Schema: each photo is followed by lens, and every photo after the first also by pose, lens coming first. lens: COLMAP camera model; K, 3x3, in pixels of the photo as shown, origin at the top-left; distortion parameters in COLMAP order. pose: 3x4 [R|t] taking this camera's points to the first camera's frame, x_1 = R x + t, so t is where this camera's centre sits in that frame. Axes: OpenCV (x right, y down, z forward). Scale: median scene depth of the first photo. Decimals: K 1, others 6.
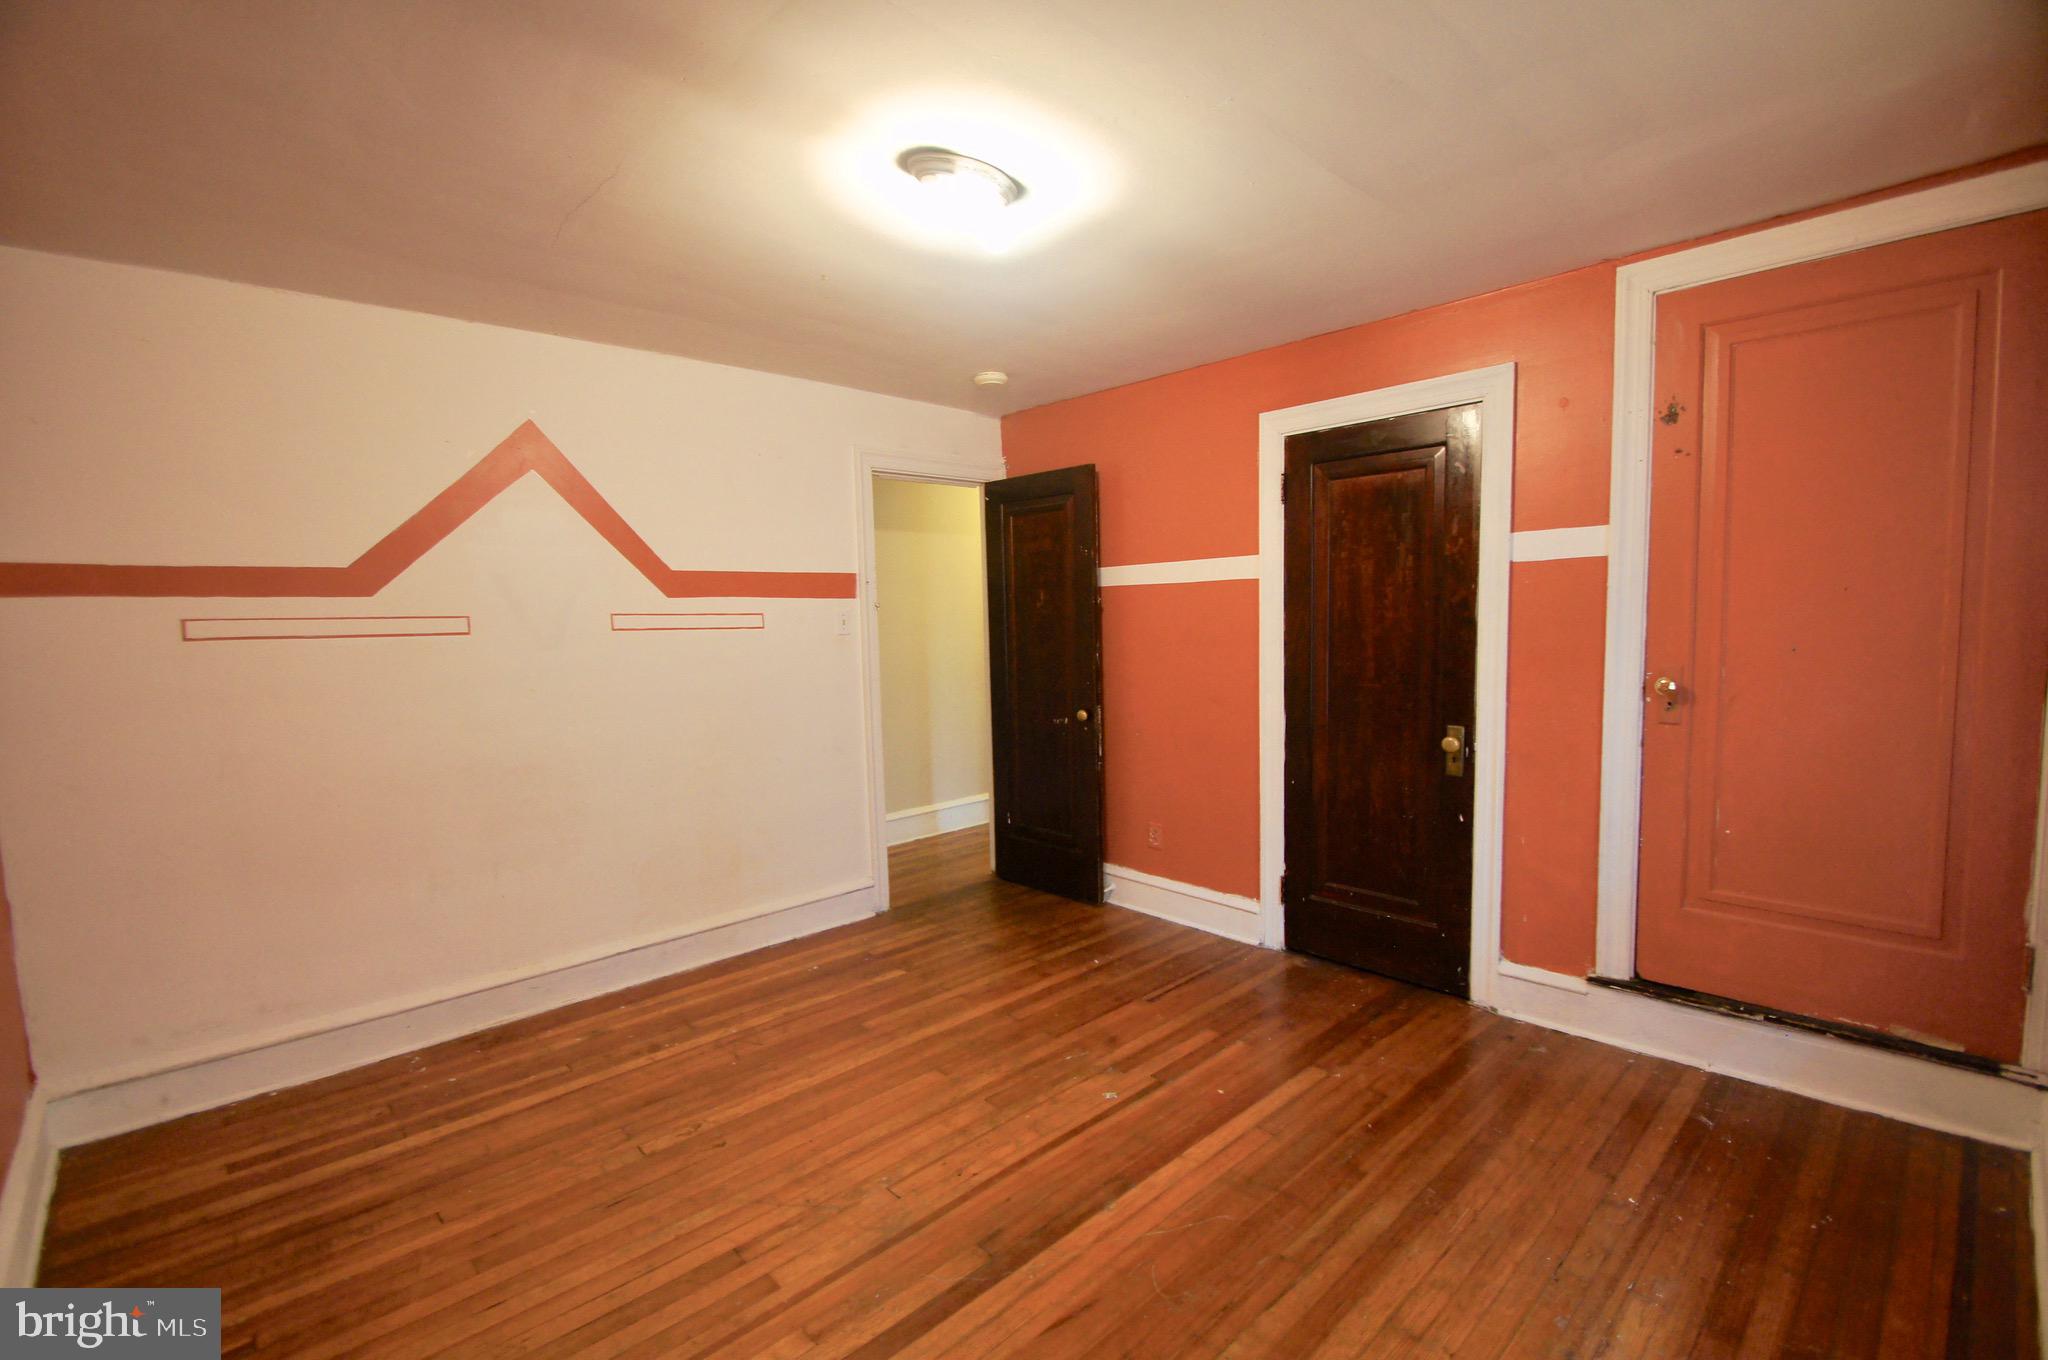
lens RADIAL K [[911.0, 0, 1024.0], [0, 911.0, 680.0], [0, 0, 1]] dist [-0.028752, -0.000008]
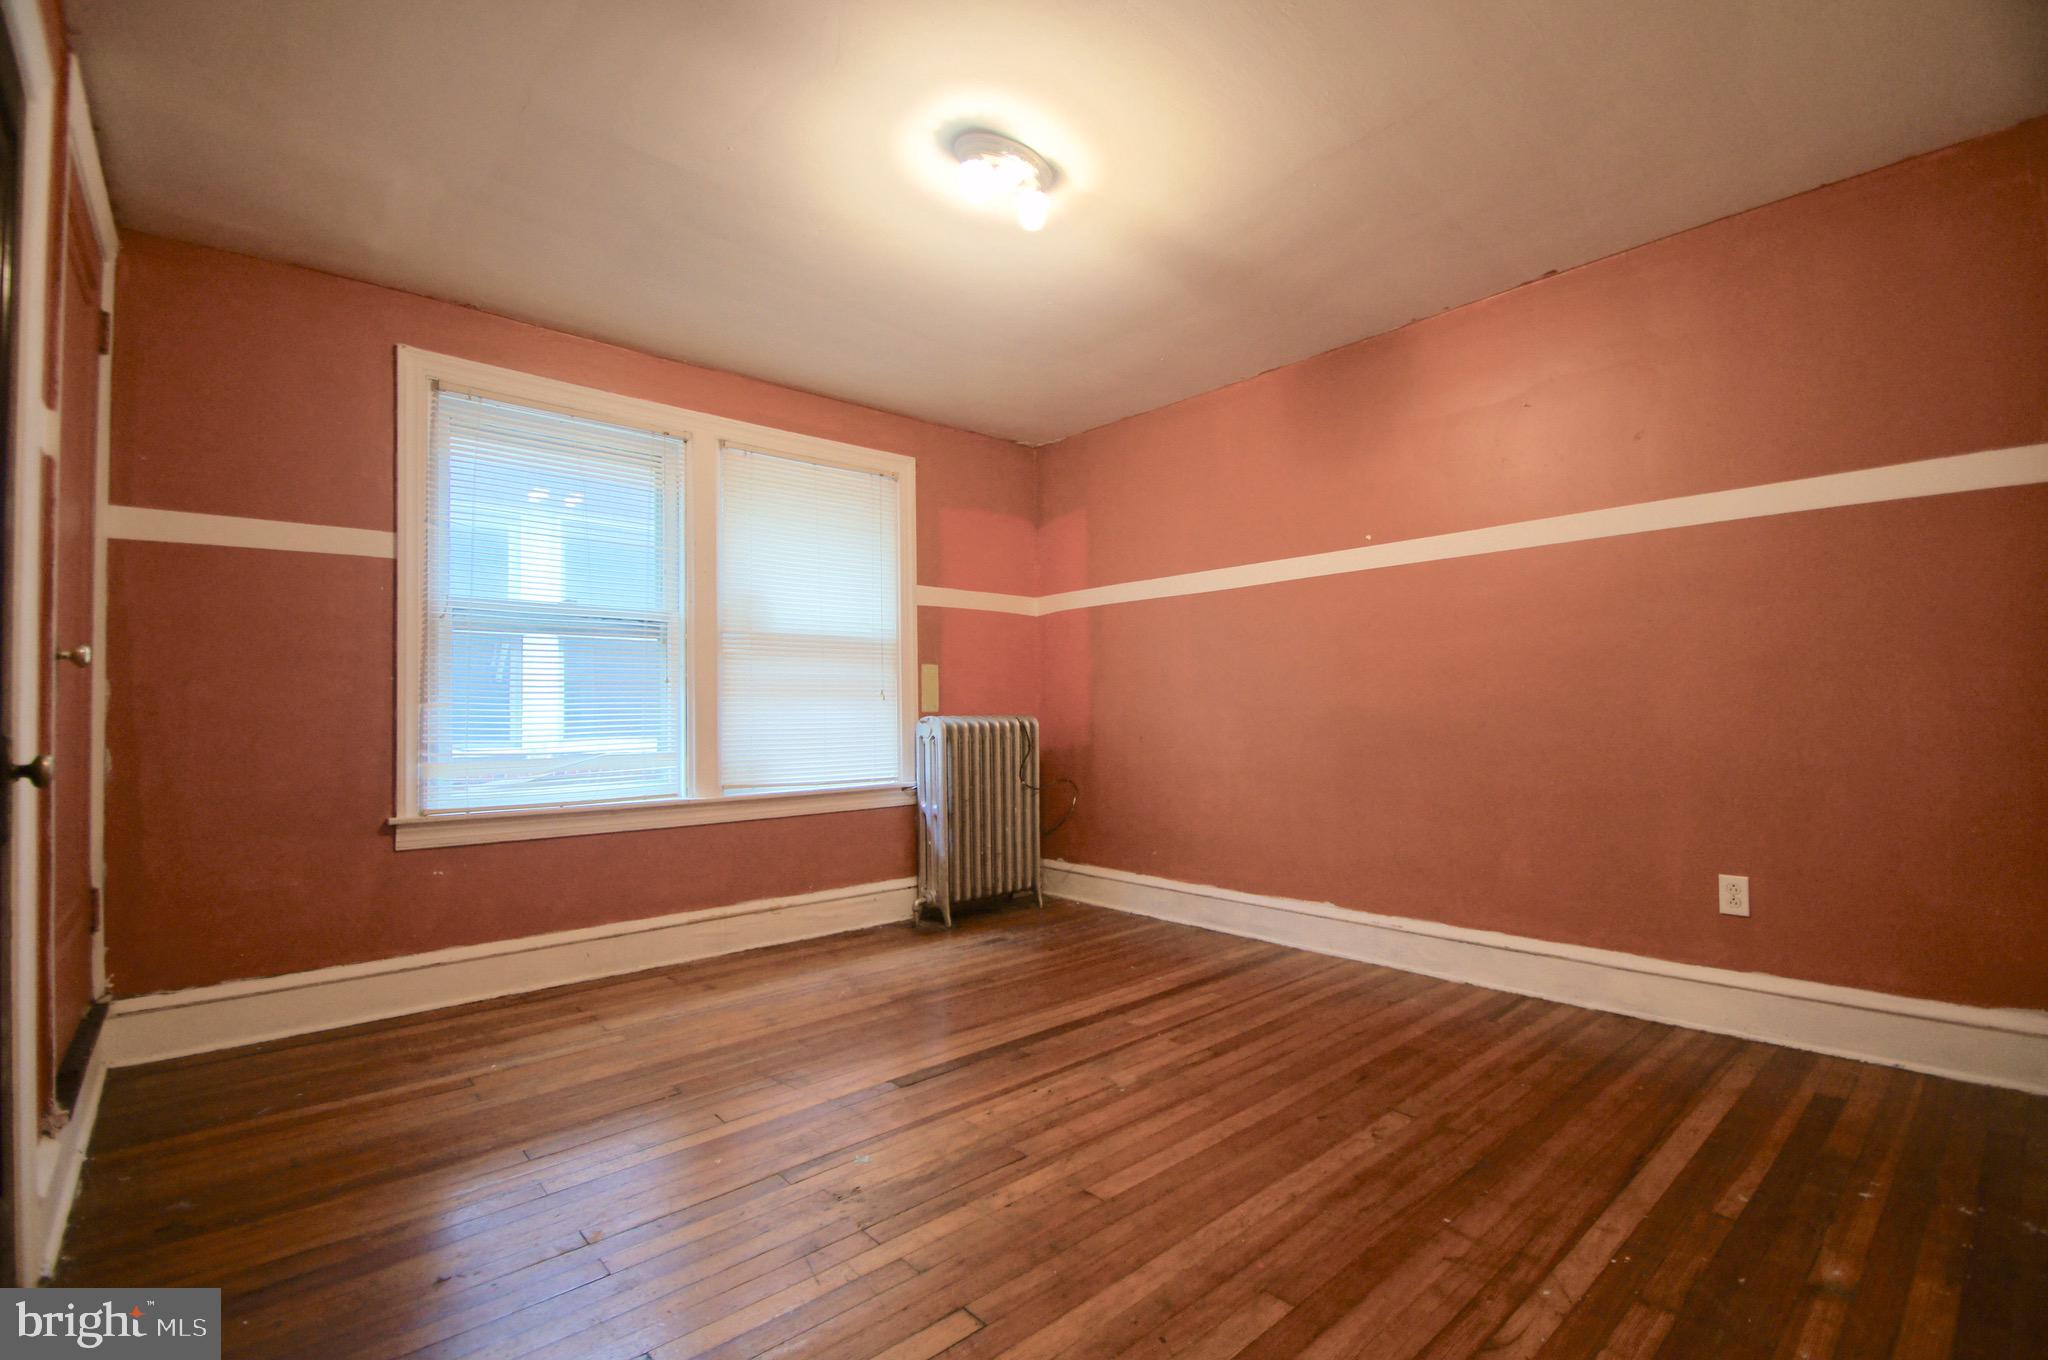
lens RADIAL K [[911.0, 0, 1024.0], [0, 911.0, 680.0], [0, 0, 1]] dist [-0.028752, -0.000008]
pose [[-0.998671, 0.045051, 0.025038, -0.087578], [0.046307, 0.997570, 0.052048, 0.023858], [-0.022632, 0.053138, -0.998331, 1.980064]]
